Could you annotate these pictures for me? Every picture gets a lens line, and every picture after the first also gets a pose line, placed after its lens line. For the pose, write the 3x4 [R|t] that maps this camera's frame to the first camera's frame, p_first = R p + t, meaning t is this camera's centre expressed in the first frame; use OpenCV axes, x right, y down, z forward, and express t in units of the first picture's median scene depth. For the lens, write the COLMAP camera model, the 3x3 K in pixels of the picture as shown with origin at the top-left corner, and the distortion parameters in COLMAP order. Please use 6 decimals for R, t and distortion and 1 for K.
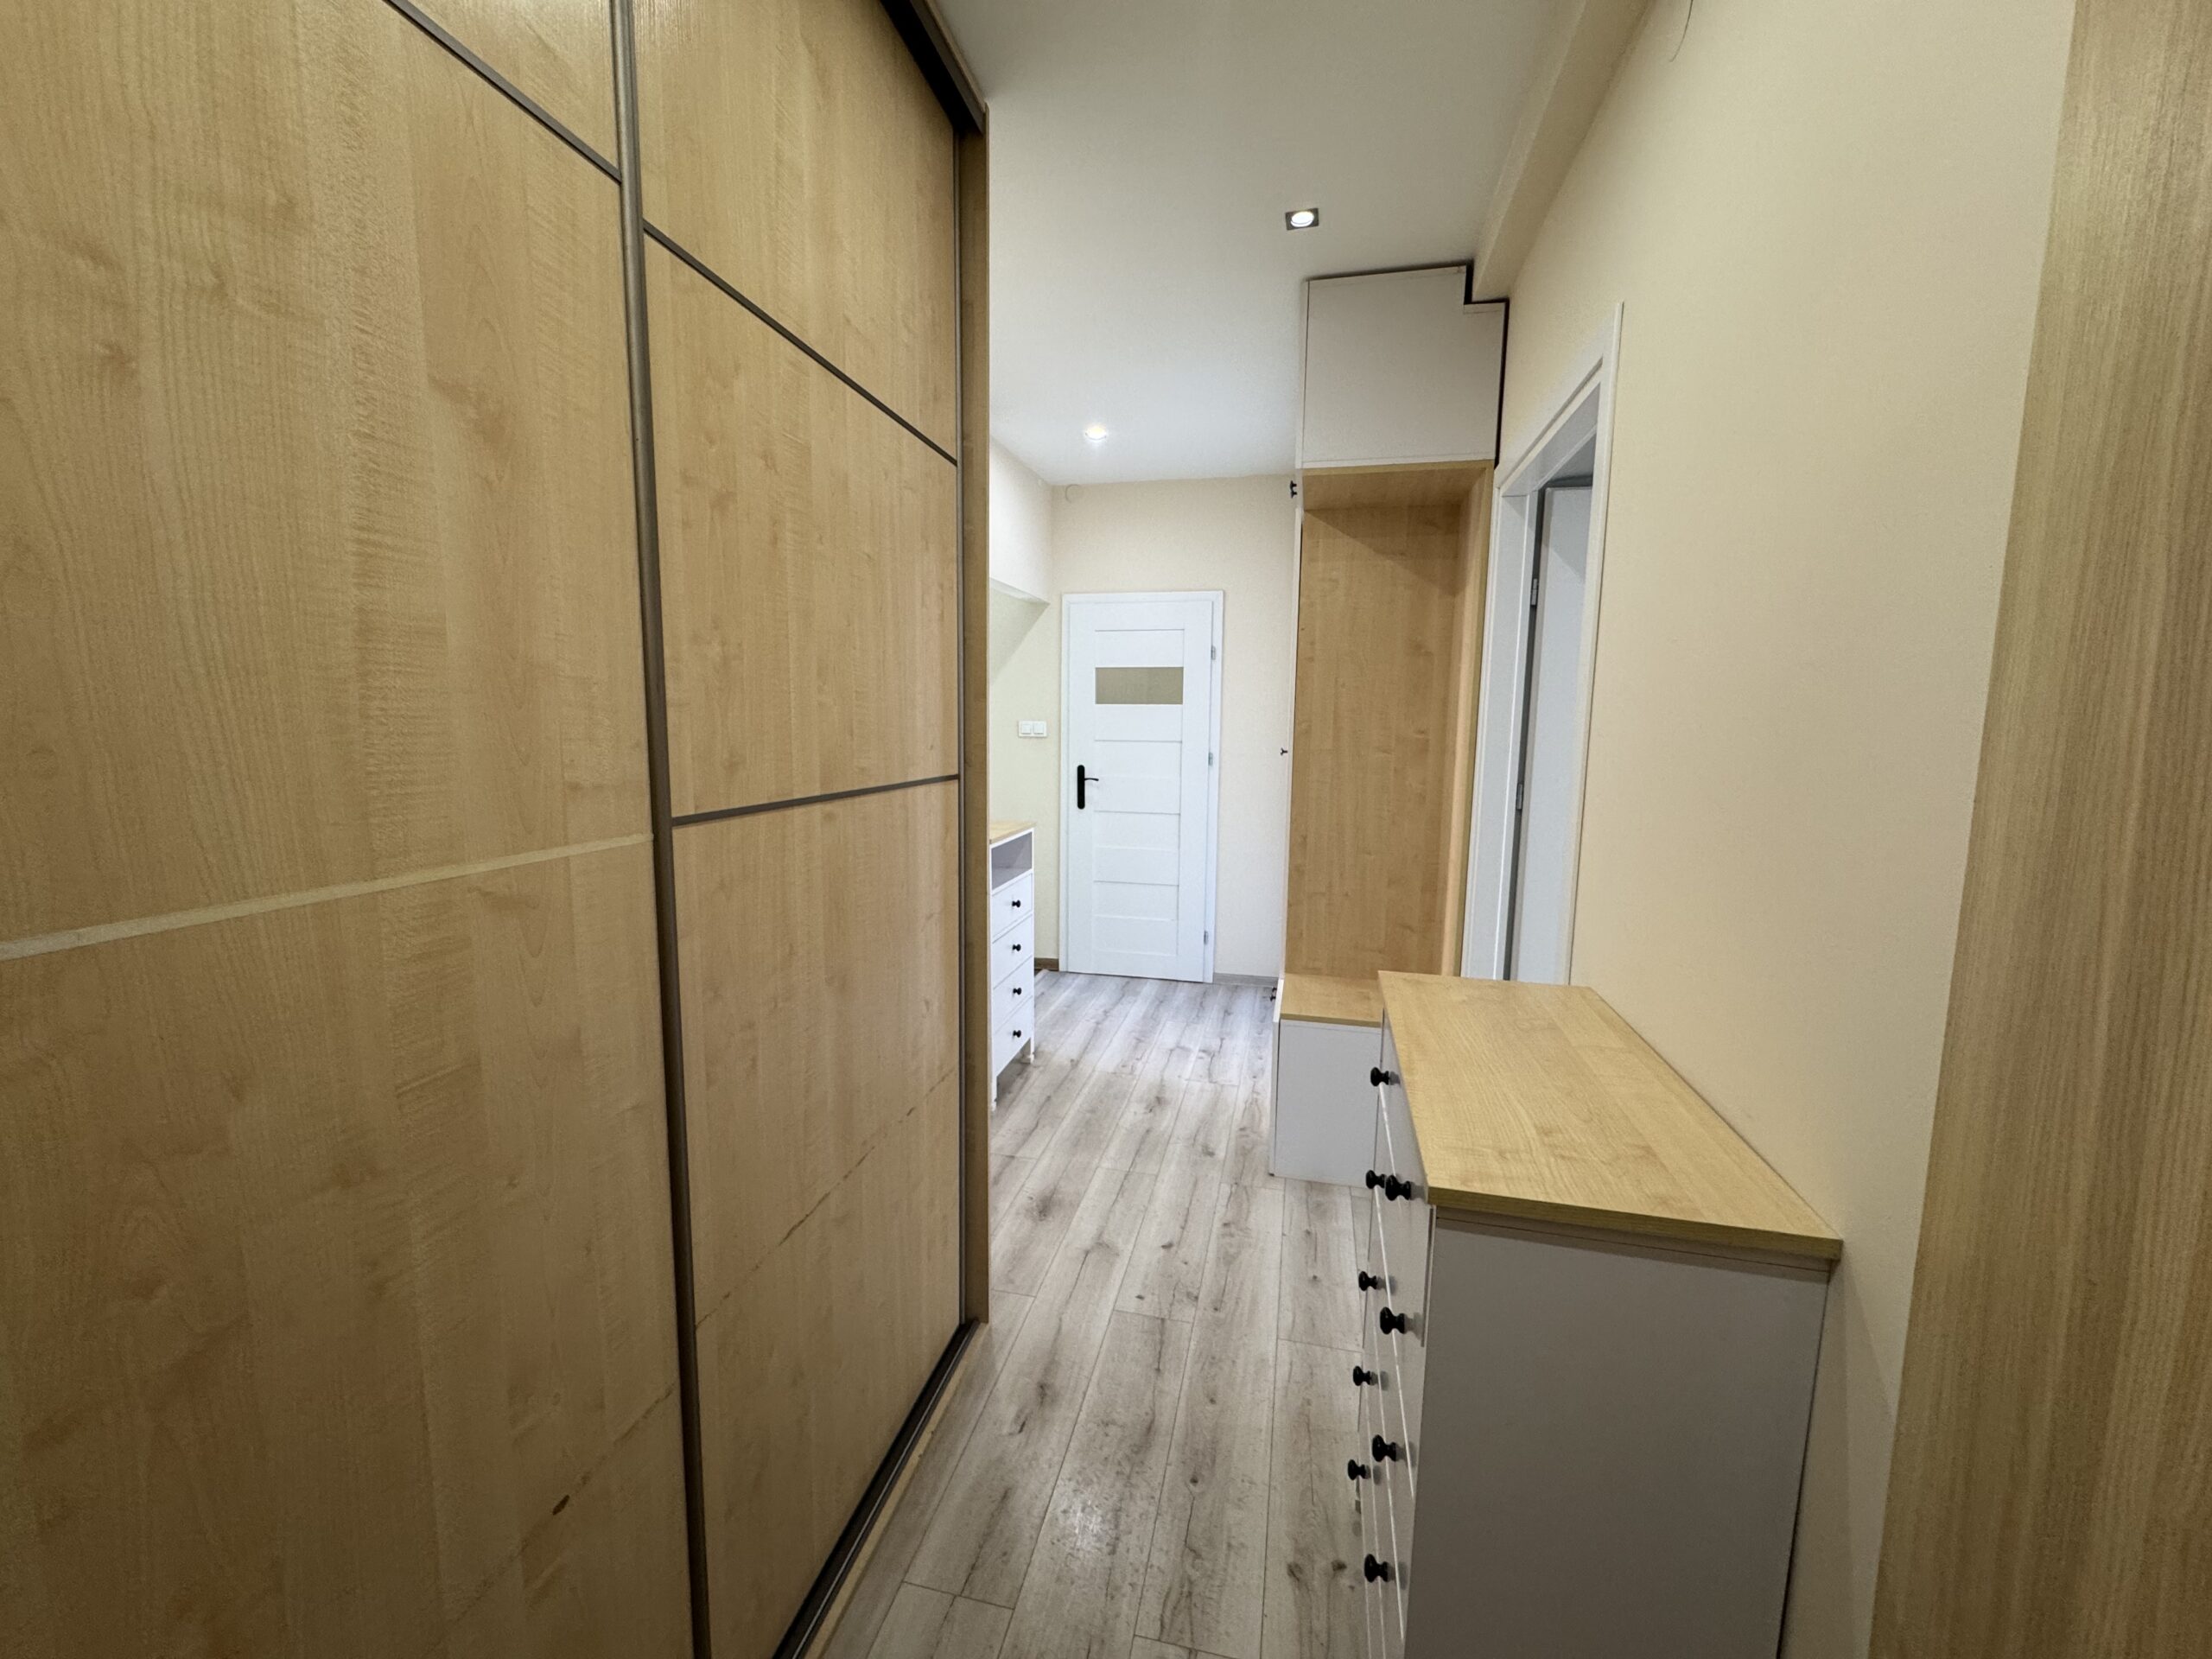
lens RADIAL K [[880.8, 0, 1102.7], [0, 880.8, 828.2], [0, 0, 1]] dist [-0.002184, -0.000469]
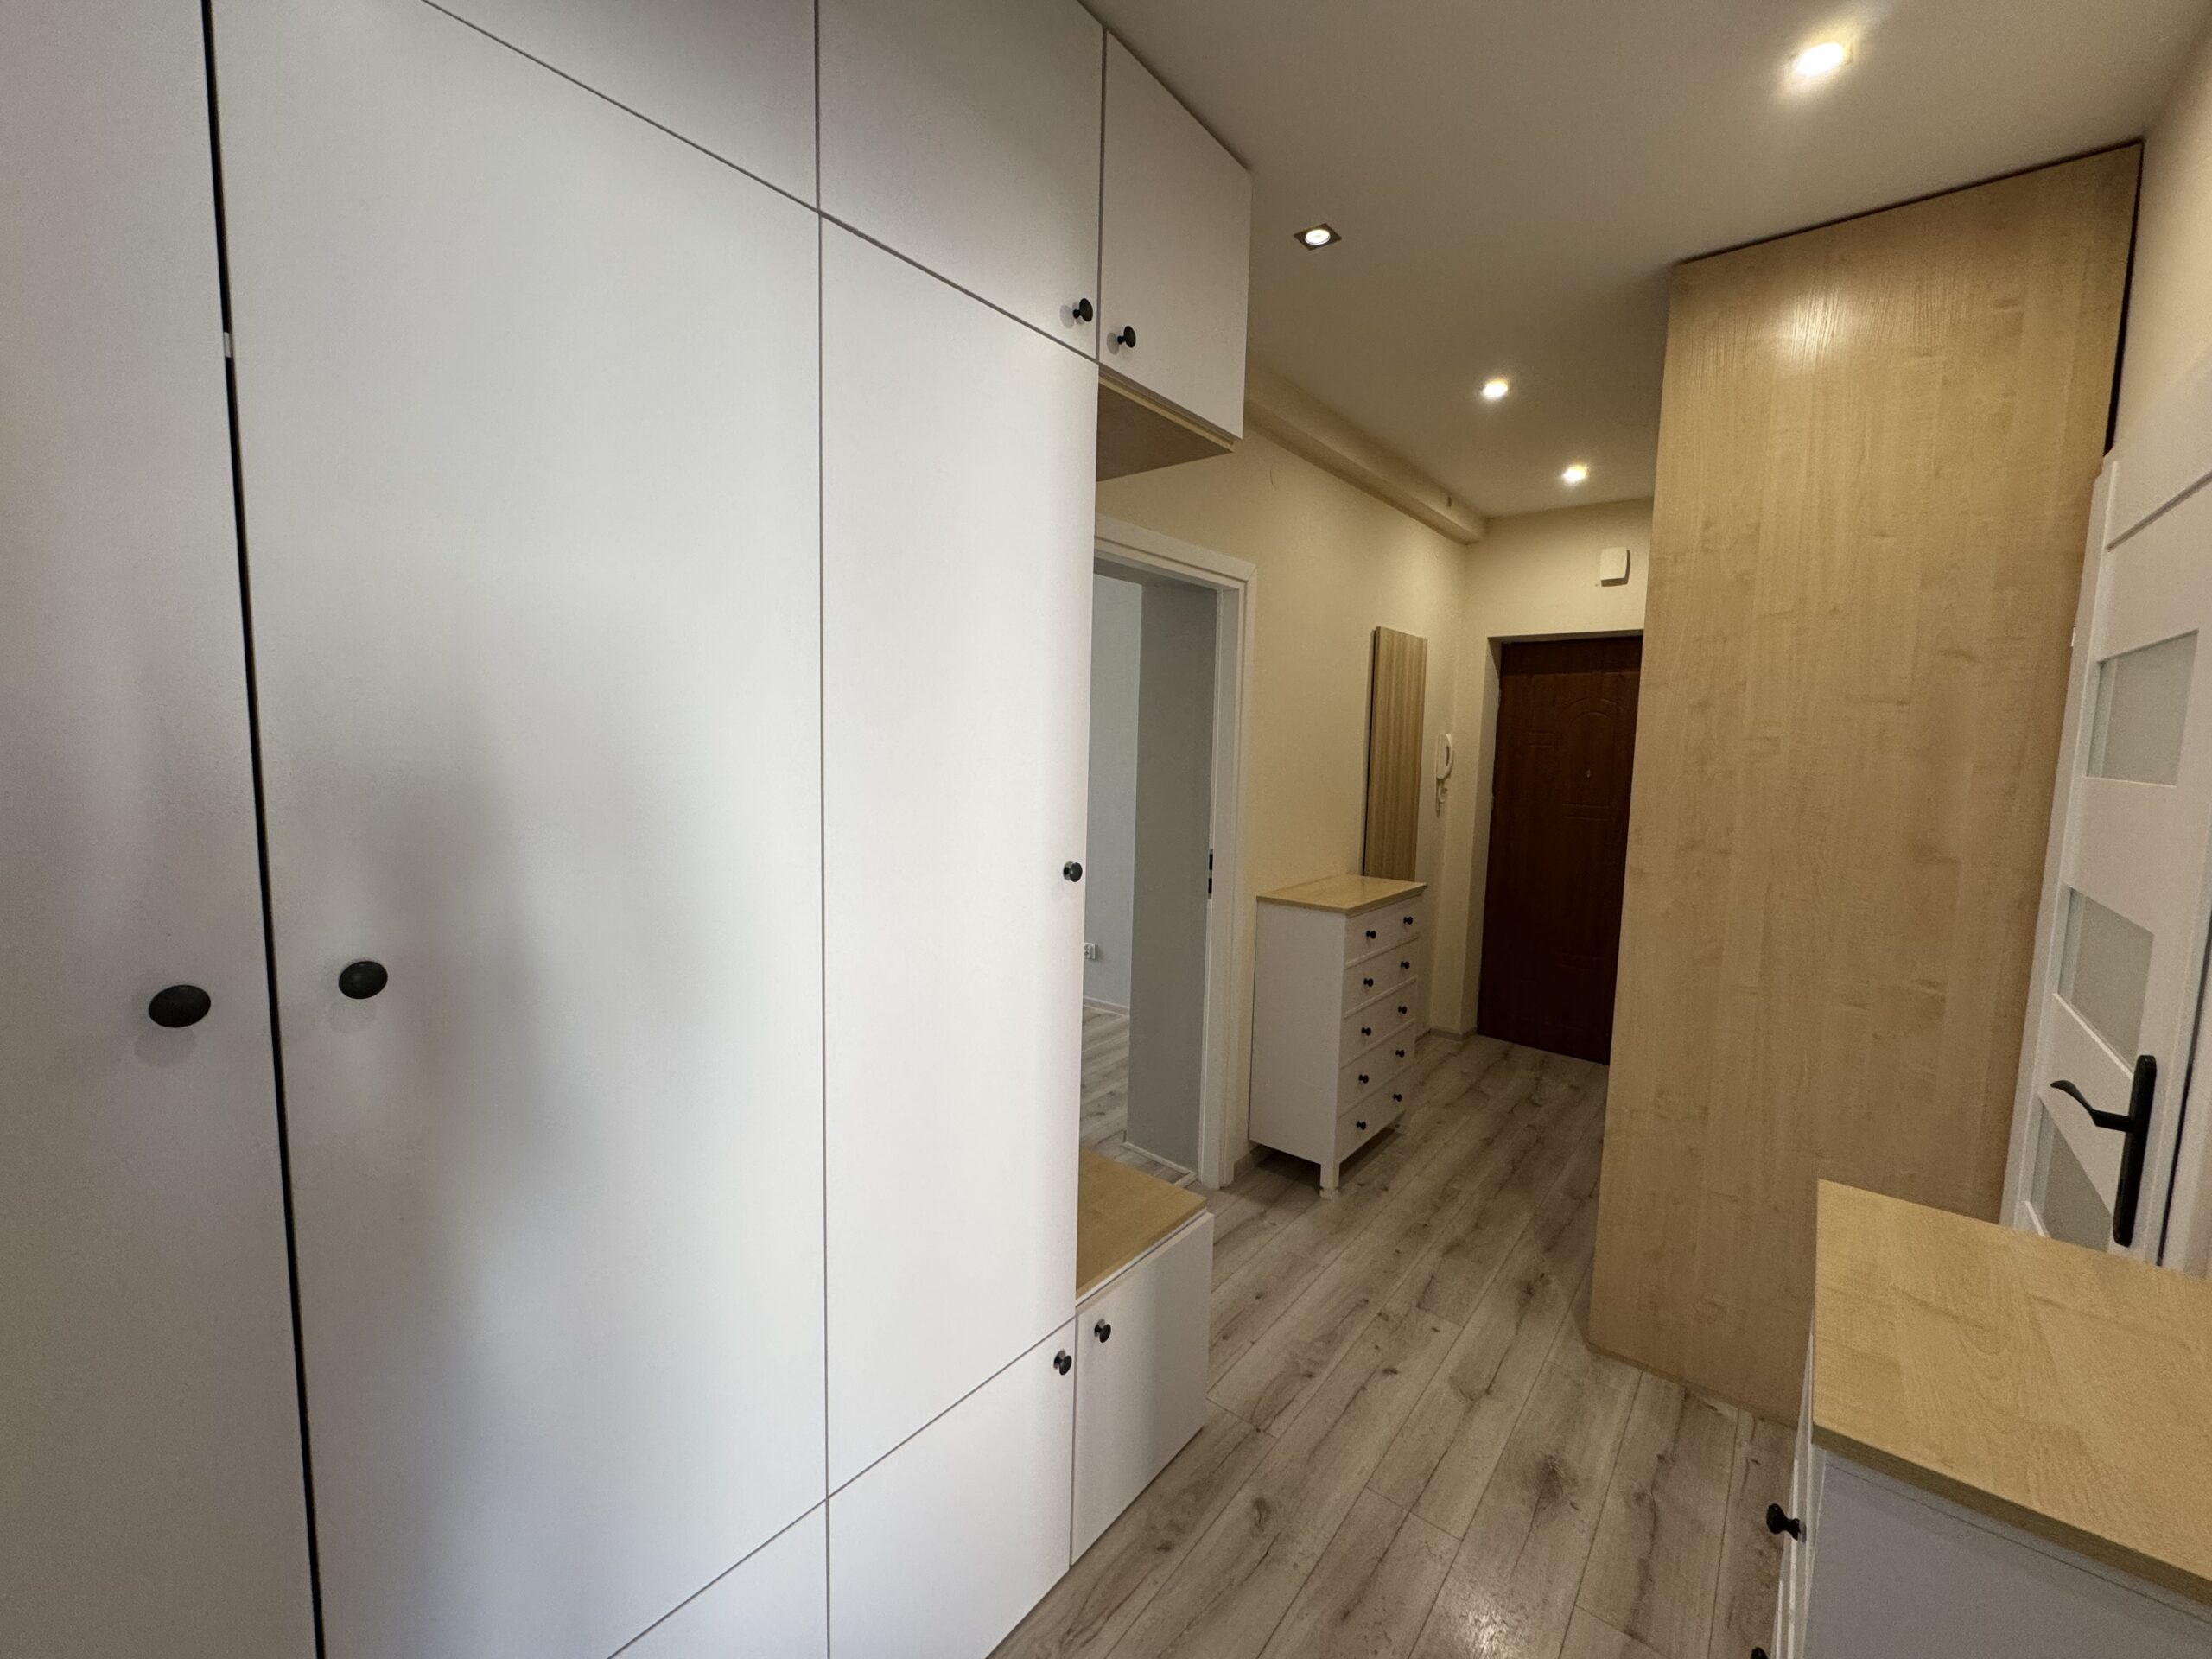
lens RADIAL K [[880.8, 0, 1102.7], [0, 880.8, 828.2], [0, 0, 1]] dist [-0.002184, -0.000469]
pose [[-0.897881, -0.078238, 0.433230, -0.008226], [0.022415, 0.974681, 0.222474, -0.261149], [-0.439667, 0.209466, -0.873394, 1.716380]]
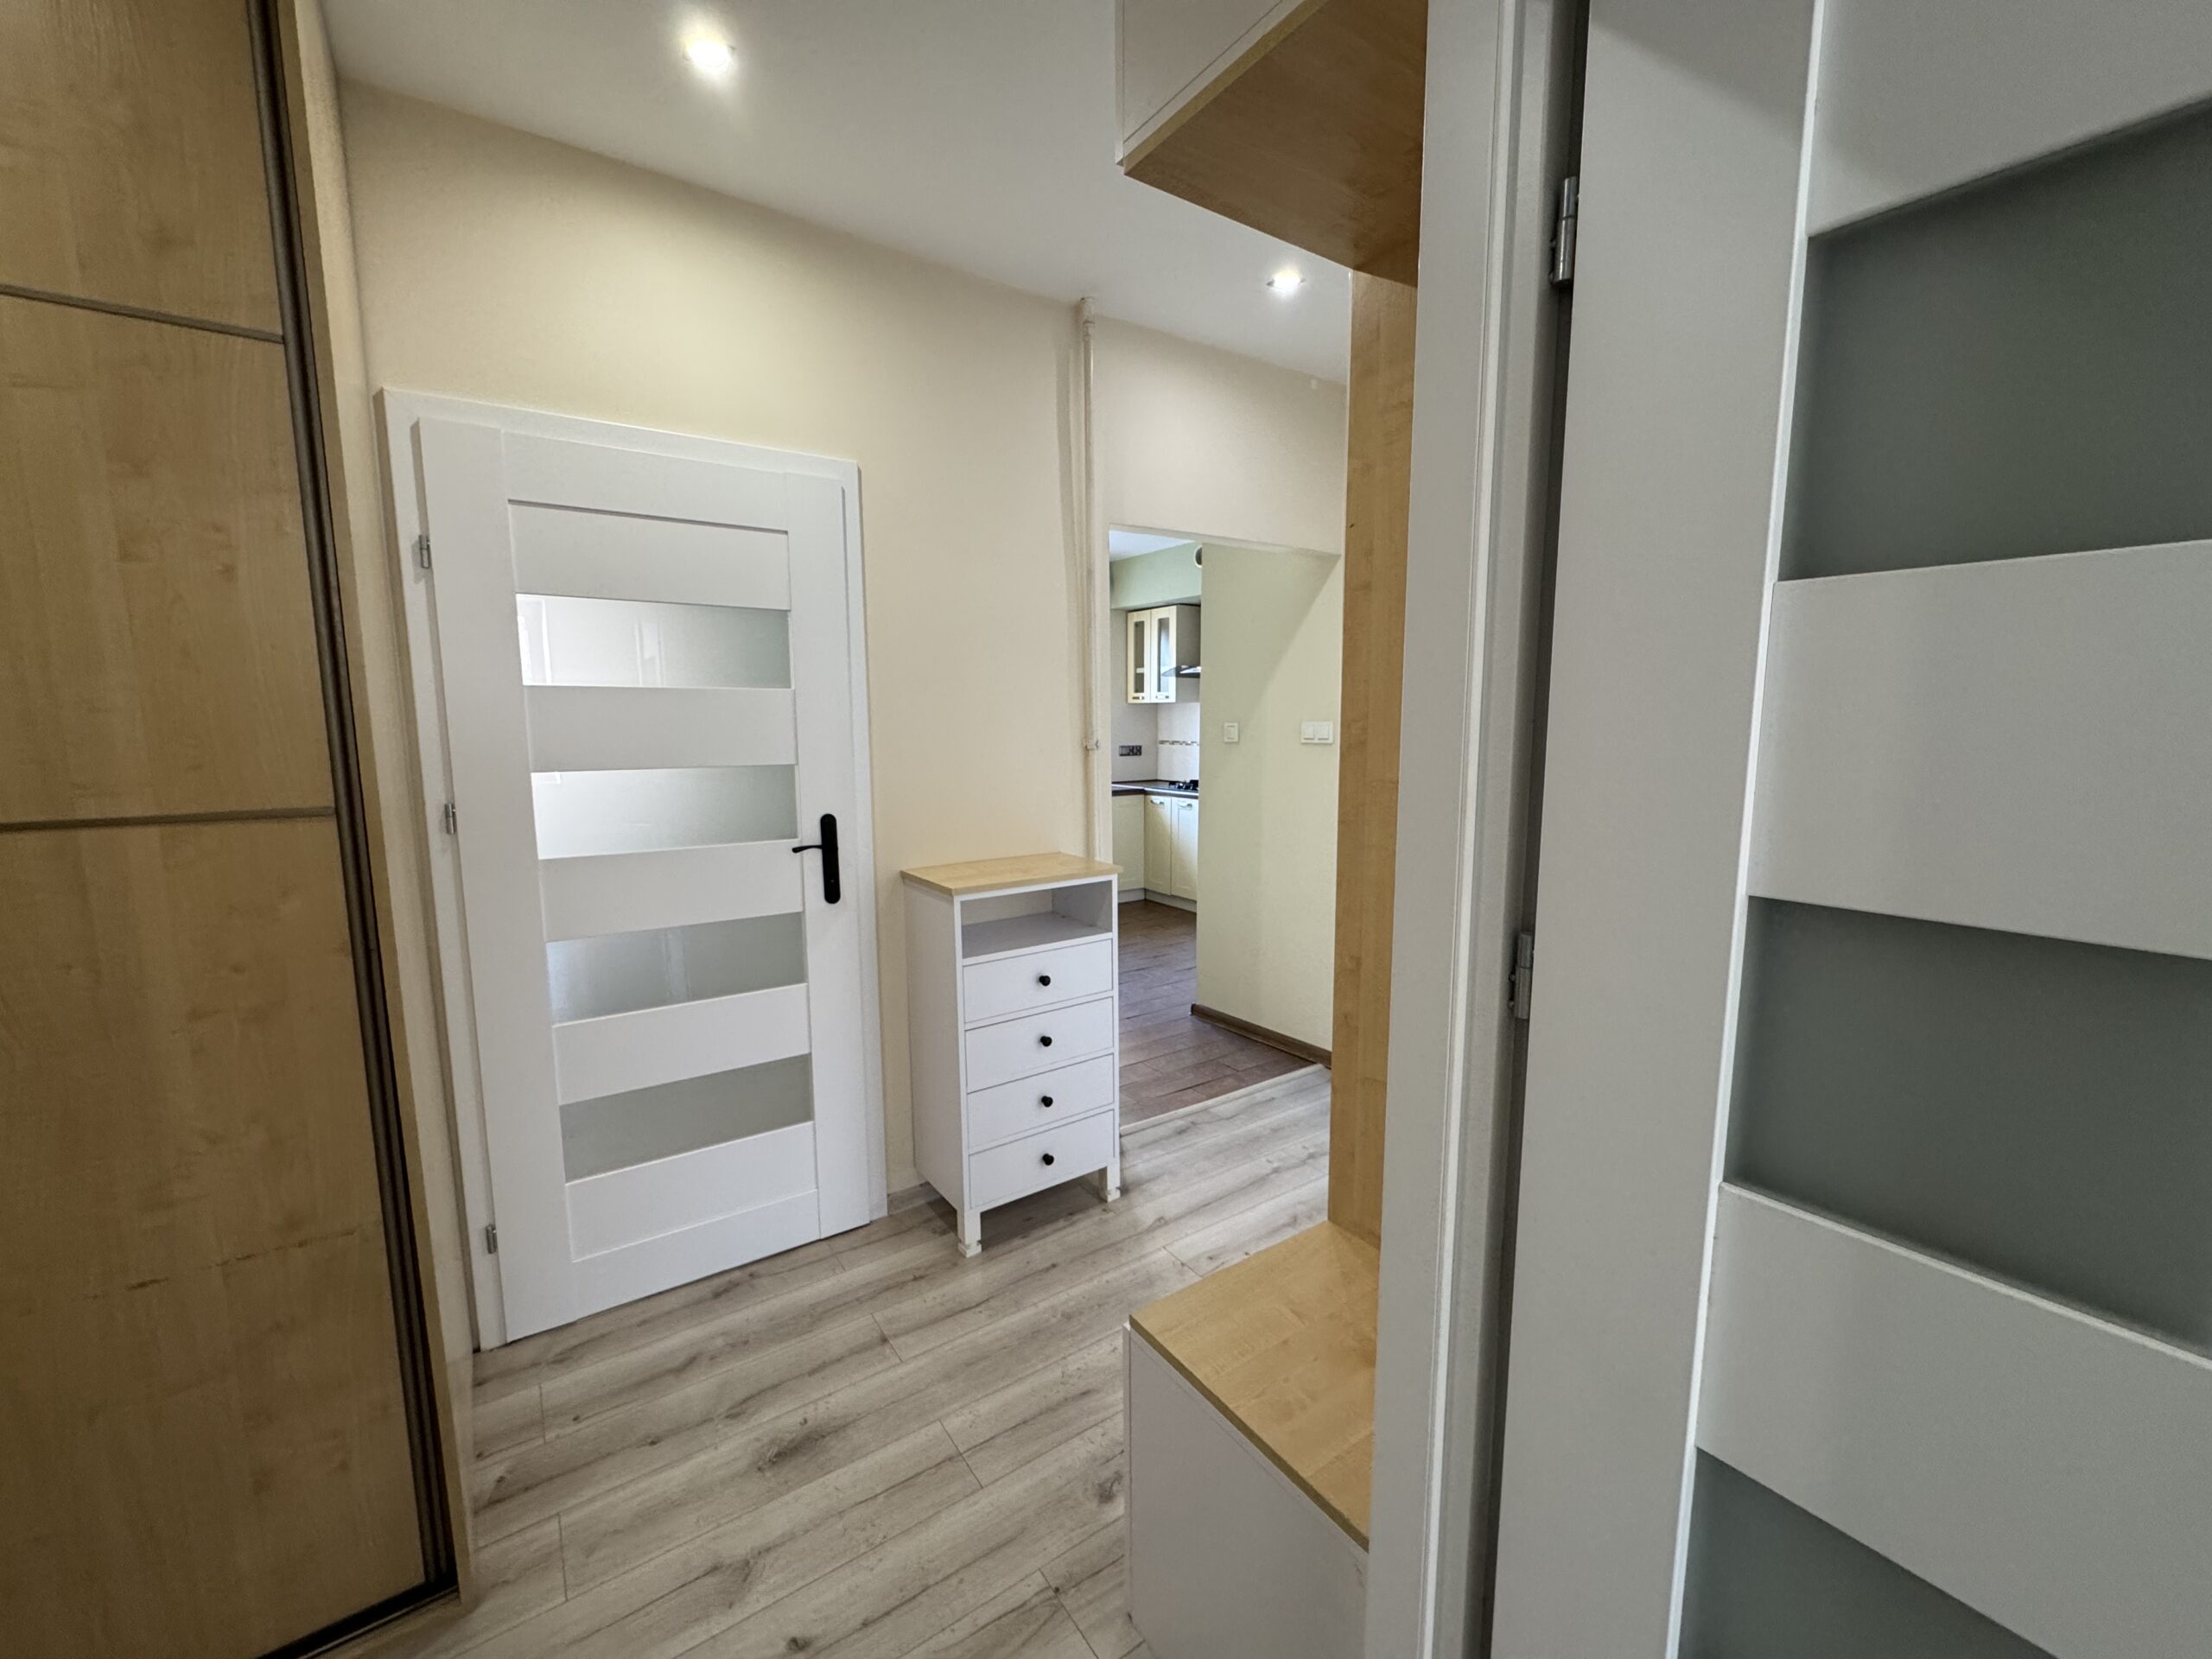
lens RADIAL K [[880.8, 0, 1102.7], [0, 880.8, 828.2], [0, 0, 1]] dist [-0.002184, -0.000469]
pose [[0.739879, 0.069483, -0.669142, 0.538083], [-0.069914, 0.997208, 0.026243, -0.078239], [0.669097, 0.027366, 0.742671, 0.662521]]
